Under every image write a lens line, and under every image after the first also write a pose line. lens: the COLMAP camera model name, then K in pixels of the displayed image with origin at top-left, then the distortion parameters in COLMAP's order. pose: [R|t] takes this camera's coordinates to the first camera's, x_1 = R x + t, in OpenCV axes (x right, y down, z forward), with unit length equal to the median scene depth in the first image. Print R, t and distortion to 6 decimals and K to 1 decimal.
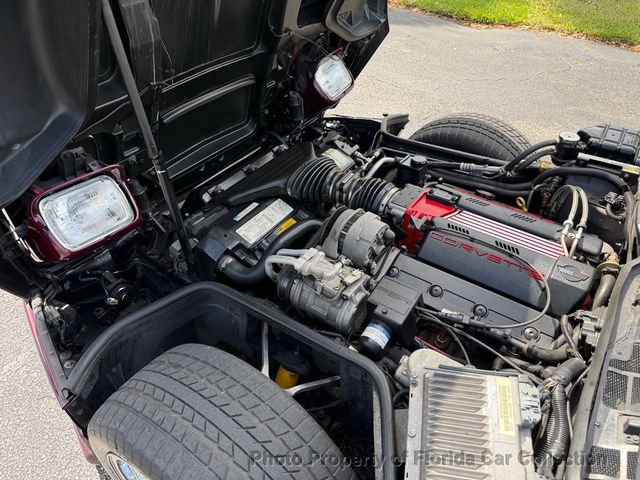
lens RADIAL K [[455.1, 0, 319.7], [0, 455.1, 239.7], [0, 0, 1]] dist [0.021140, -0.023084]
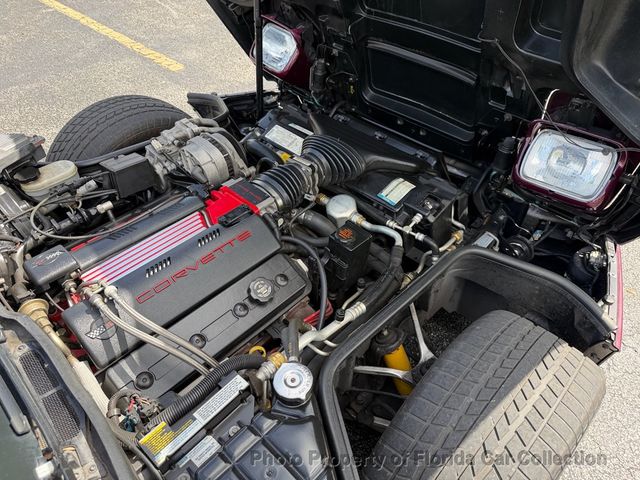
lens RADIAL K [[455.1, 0, 319.4], [0, 455.1, 241.2], [0, 0, 1]] dist [0.021140, -0.023084]
pose [[-0.174044, 0.670551, -0.721159, 0.753610], [-0.637470, 0.481461, 0.601521, -0.578163], [0.750560, 0.564408, 0.343661, 0.733508]]
